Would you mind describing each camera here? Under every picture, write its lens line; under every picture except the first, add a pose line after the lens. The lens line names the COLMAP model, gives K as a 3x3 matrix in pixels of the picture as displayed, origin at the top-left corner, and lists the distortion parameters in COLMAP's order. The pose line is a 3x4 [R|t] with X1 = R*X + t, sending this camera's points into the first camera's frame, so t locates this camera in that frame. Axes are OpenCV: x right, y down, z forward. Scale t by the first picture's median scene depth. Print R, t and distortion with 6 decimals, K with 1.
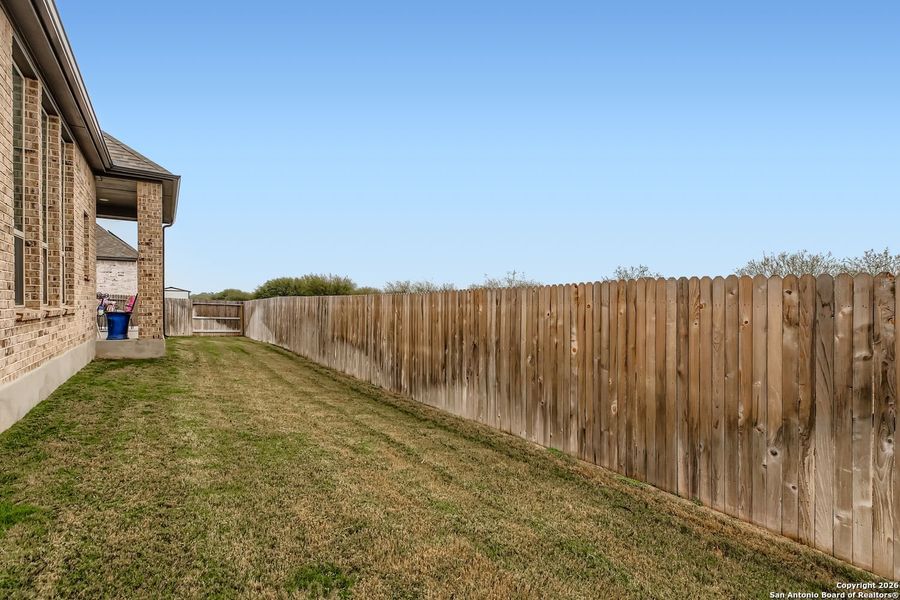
lens RADIAL K [[407.2, 0, 451.1], [0, 407.2, 301.1], [0, 0, 1]] dist [-0.006825, 0.002389]
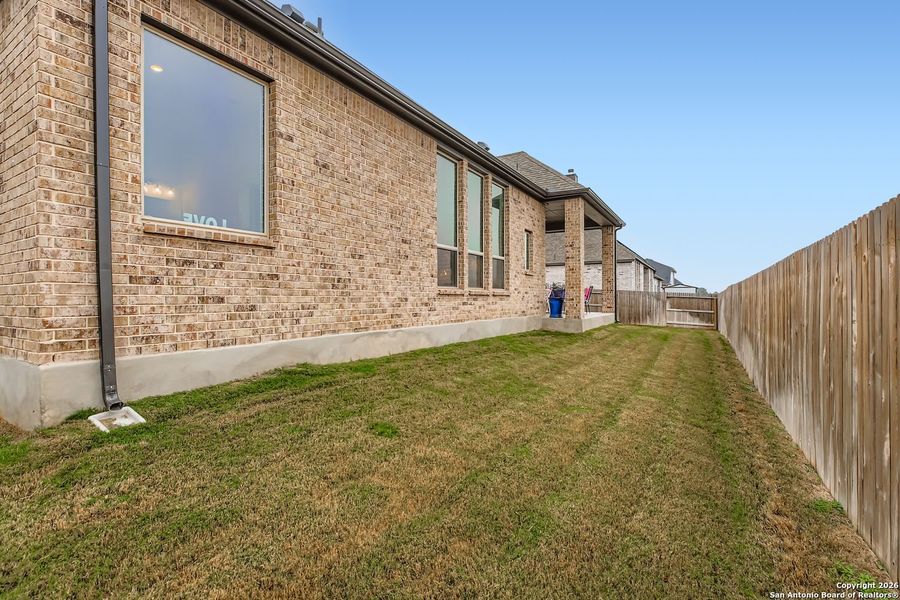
lens RADIAL K [[407.2, 0, 453.7], [0, 407.2, 300.8], [0, 0, 1]] dist [-0.006825, 0.002389]
pose [[0.395852, -0.000399, -0.918314, 0.317859], [0.003245, 0.999994, 0.000965, 0.035523], [0.918309, -0.003362, 0.395851, 0.141659]]
